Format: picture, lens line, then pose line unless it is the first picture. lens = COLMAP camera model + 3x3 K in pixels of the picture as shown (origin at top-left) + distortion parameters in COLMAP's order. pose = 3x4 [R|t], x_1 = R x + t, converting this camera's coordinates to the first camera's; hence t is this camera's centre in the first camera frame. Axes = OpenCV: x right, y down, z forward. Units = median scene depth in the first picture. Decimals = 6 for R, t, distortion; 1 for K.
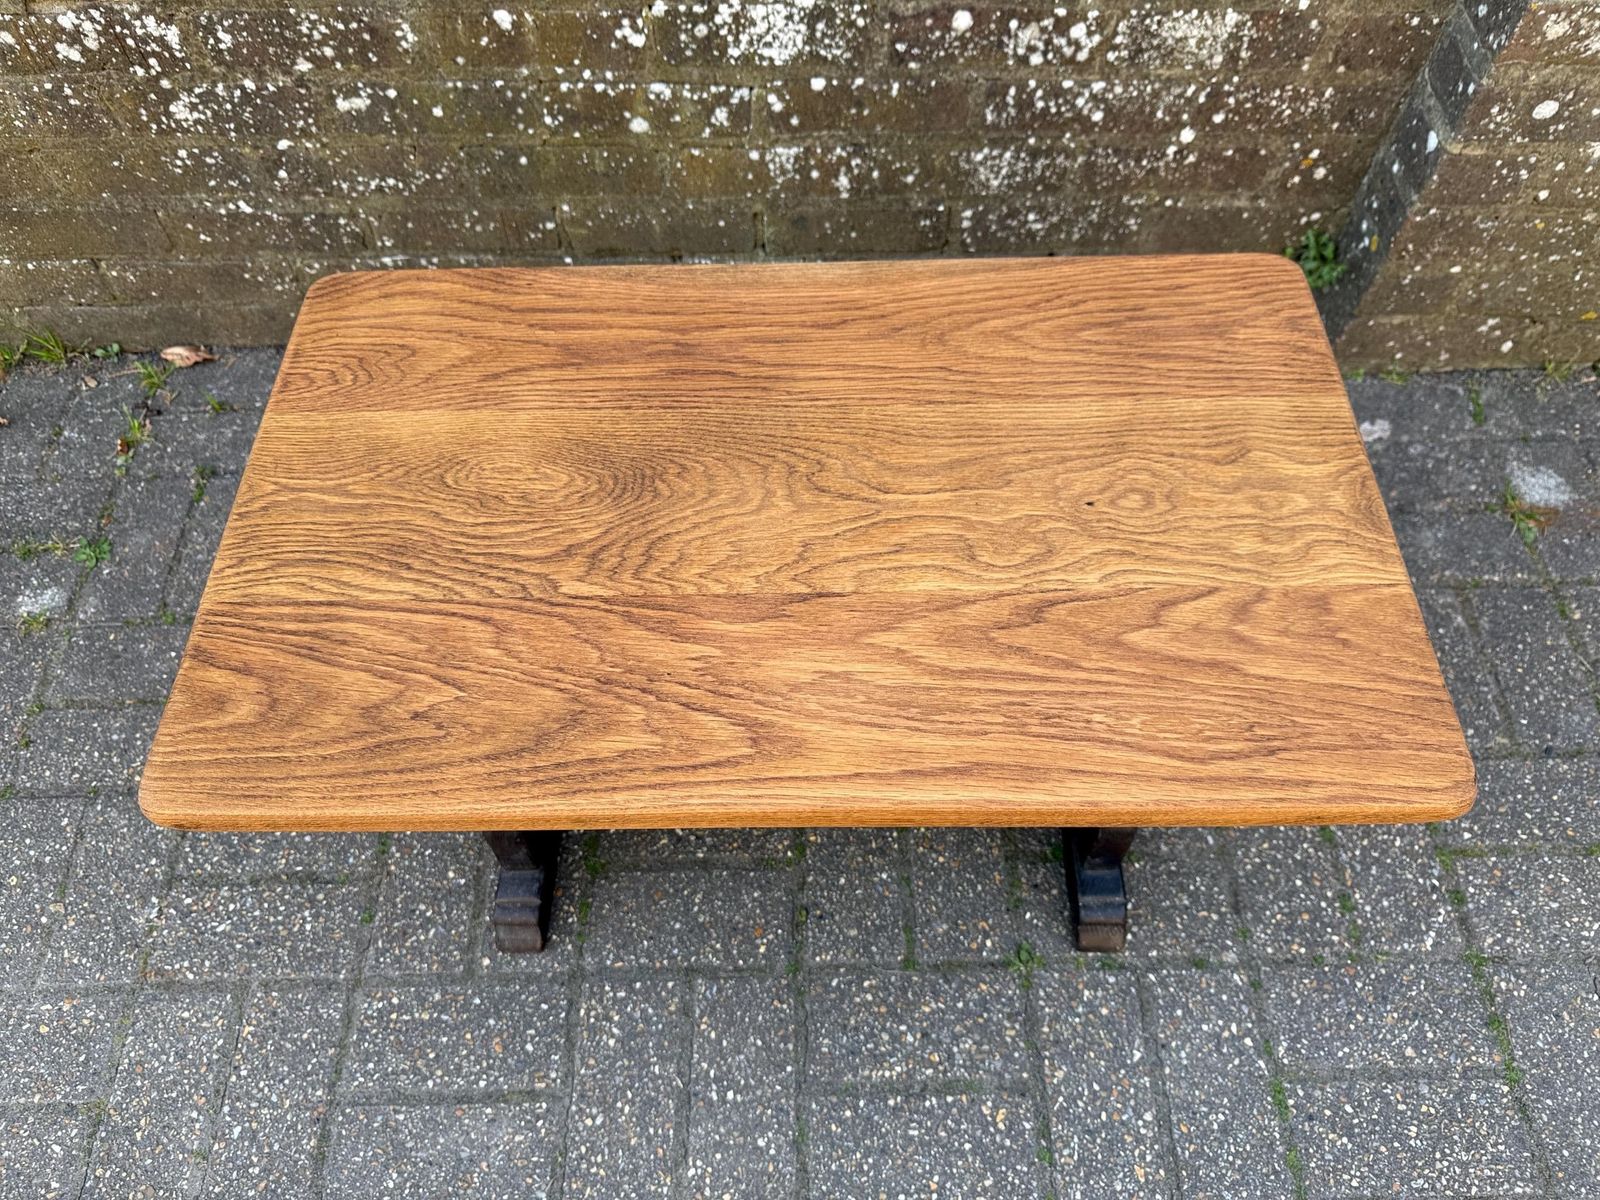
lens RADIAL K [[1142.9, 0, 800.8], [0, 1142.9, 614.7], [0, 0, 1]] dist [0.008785, -0.023685]
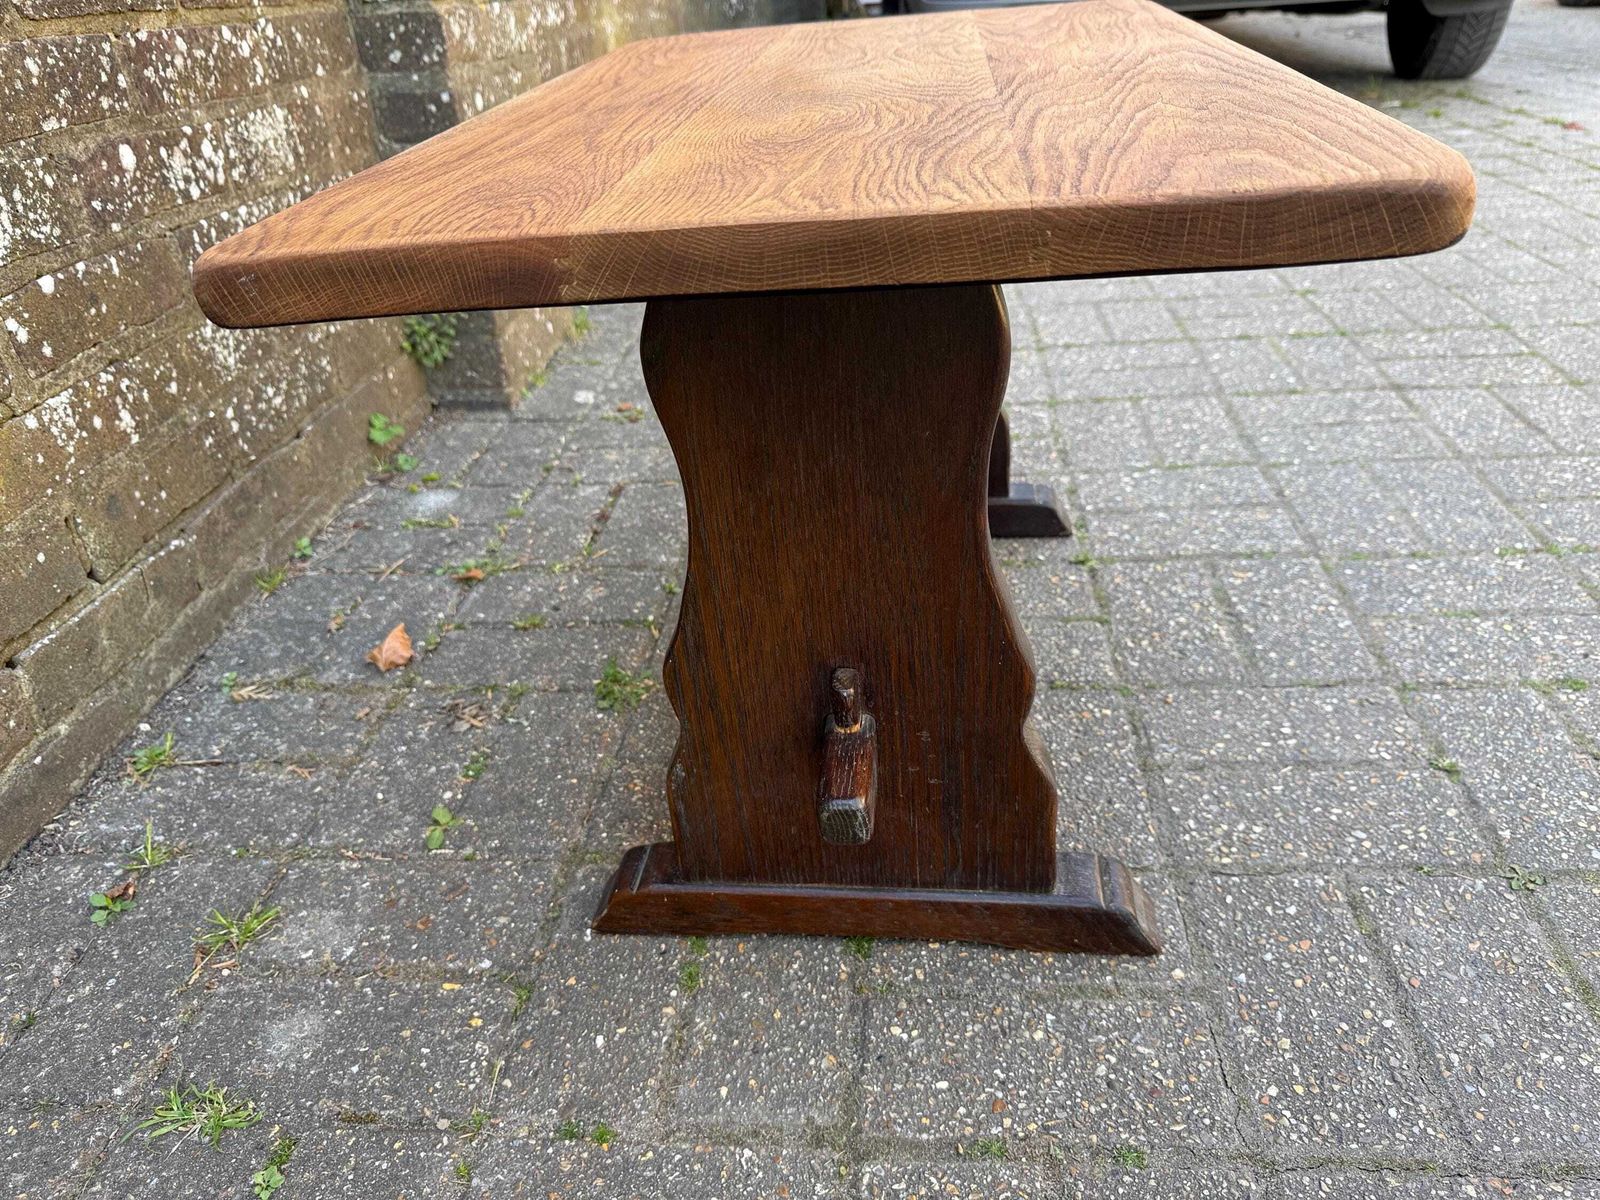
lens RADIAL K [[1142.9, 0, 801.2], [0, 1142.9, 611.1], [0, 0, 1]] dist [0.008785, -0.023685]
pose [[0.100470, -0.503113, 0.858361, -0.700465], [0.878969, 0.449109, 0.160355, -0.068131], [-0.466174, 0.738362, 0.487343, 0.607692]]
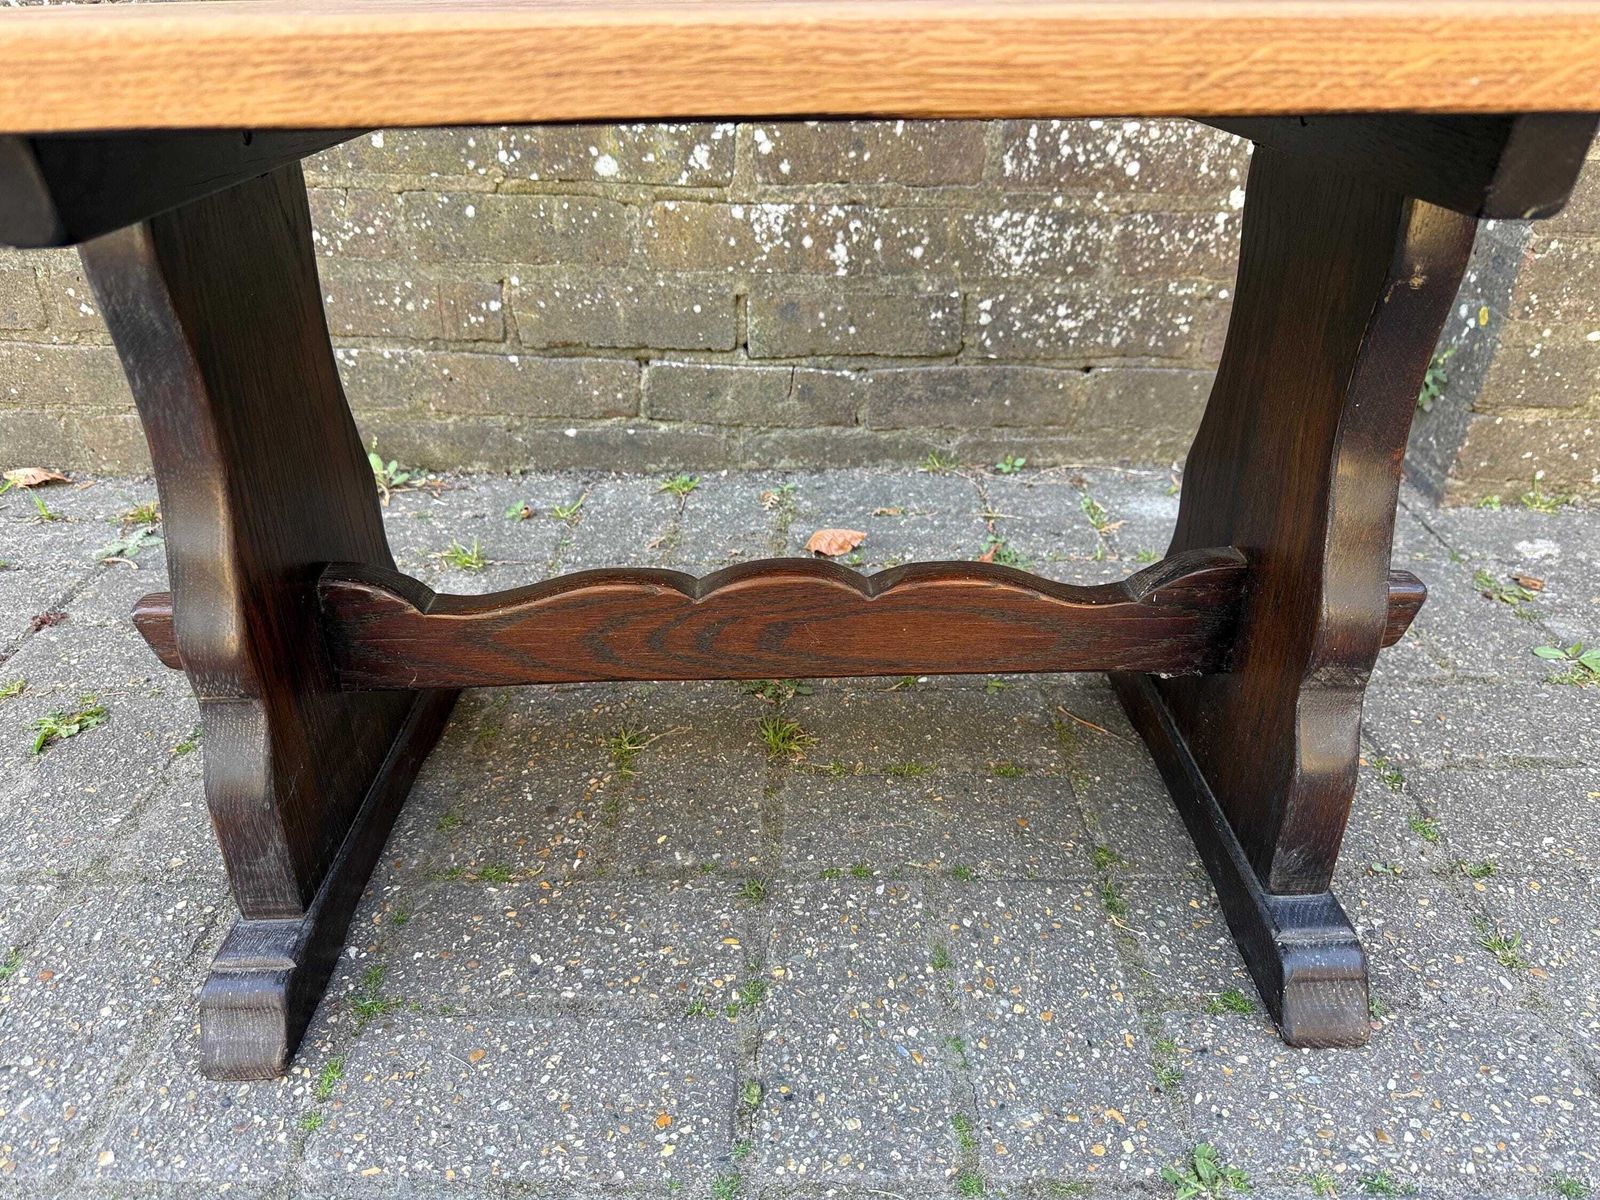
lens RADIAL K [[1142.9, 0, 793.2], [0, 1142.9, 610.1], [0, 0, 1]] dist [0.008785, -0.023685]
pose [[0.999688, 0.022306, -0.011203, 0.019838], [-0.024947, 0.877135, -0.479595, 0.306913], [-0.000871, 0.479725, 0.877418, 0.431782]]
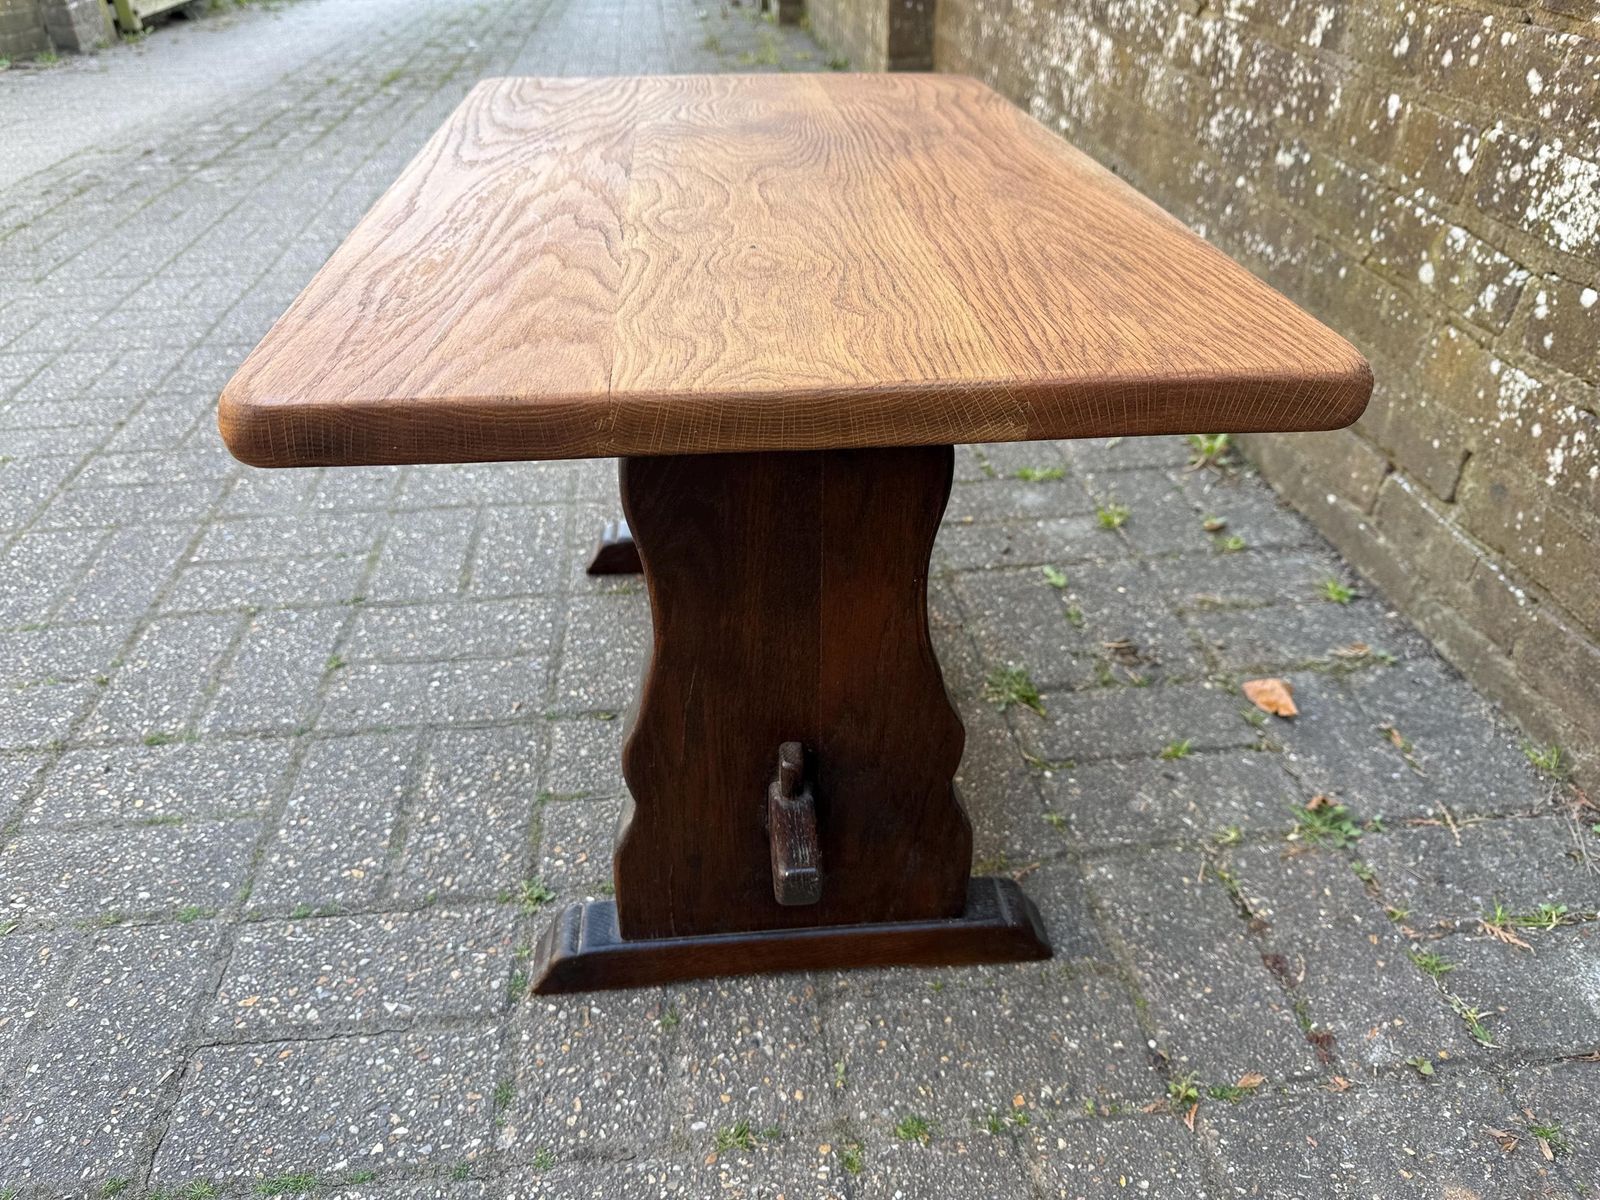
lens RADIAL K [[1142.9, 0, 799.1], [0, 1142.9, 615.5], [0, 0, 1]] dist [0.008785, -0.023685]
pose [[0.094028, 0.568150, -0.817535, 0.703908], [-0.840863, 0.484970, 0.240321, -0.128239], [0.533018, 0.664838, 0.523337, 0.520485]]
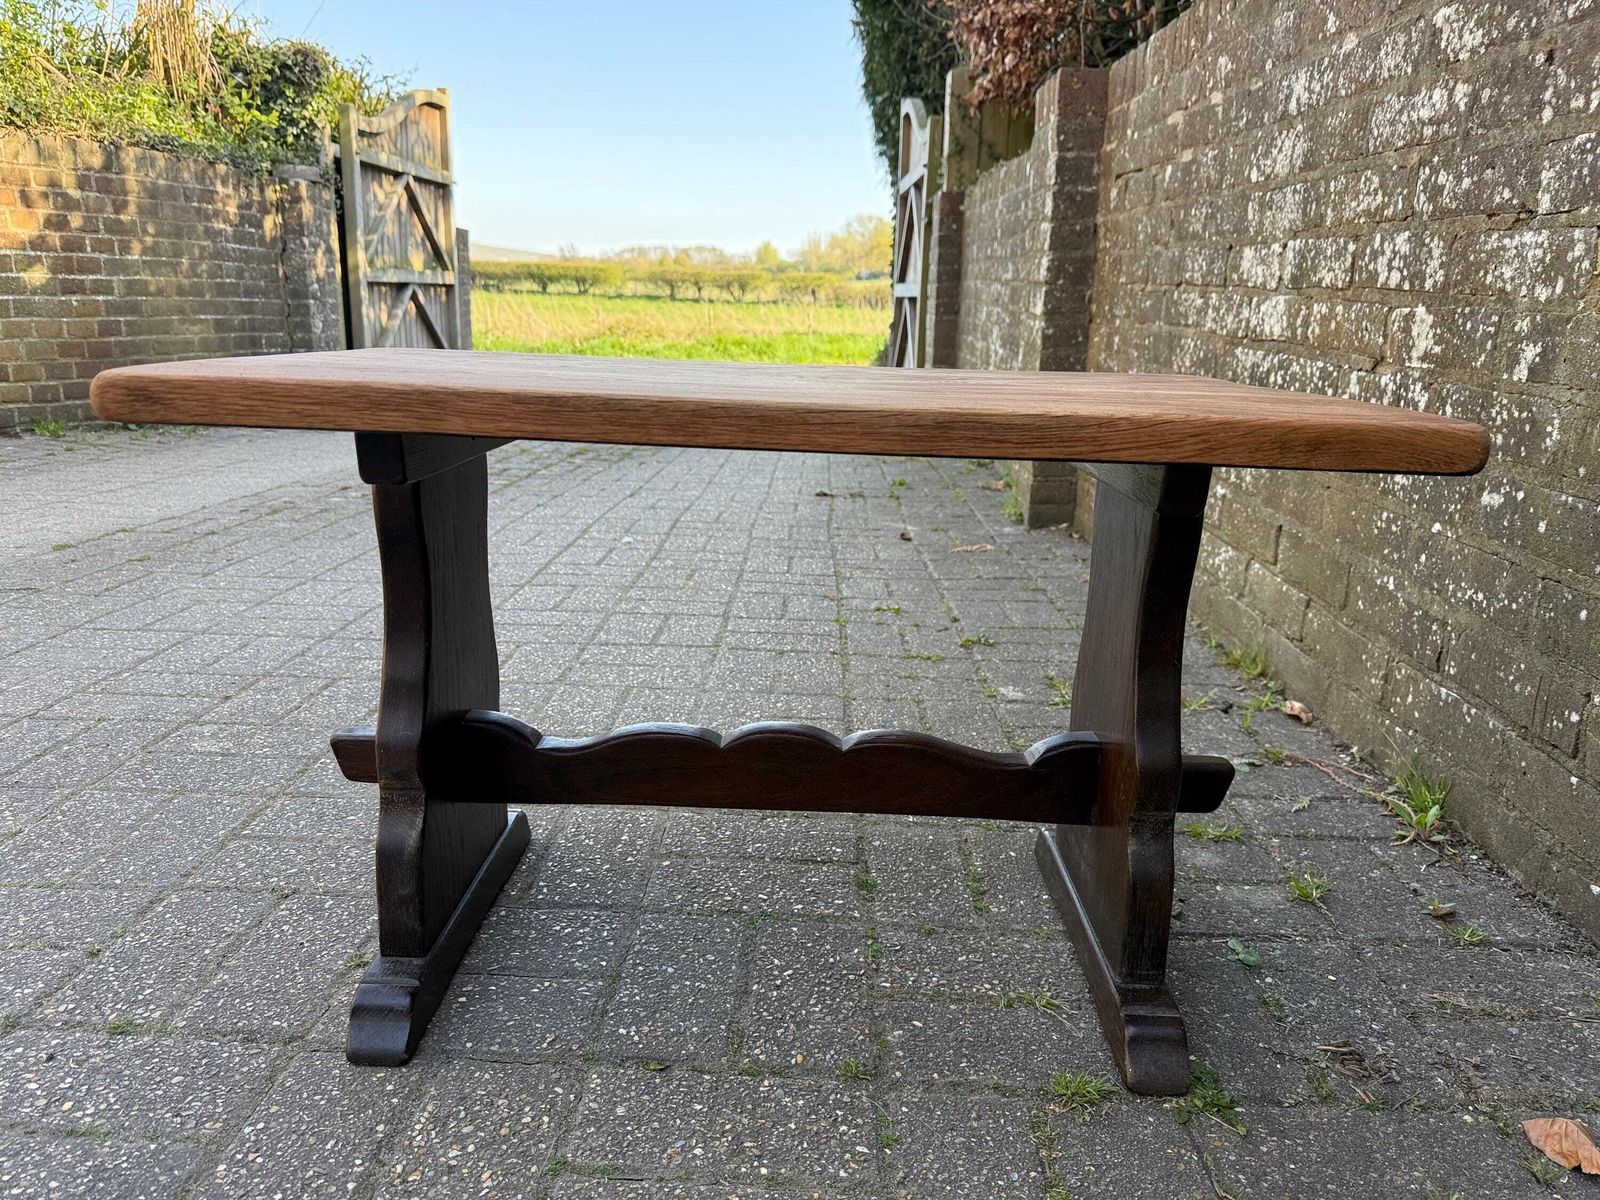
lens RADIAL K [[1142.9, 0, 792.3], [0, 1142.9, 595.7], [0, 0, 1]] dist [0.008785, -0.023685]
pose [[-0.046156, 0.254370, -0.966005, 0.602076], [-0.860835, 0.480475, 0.167650, -0.073352], [0.506786, 0.839309, 0.196793, 0.623271]]
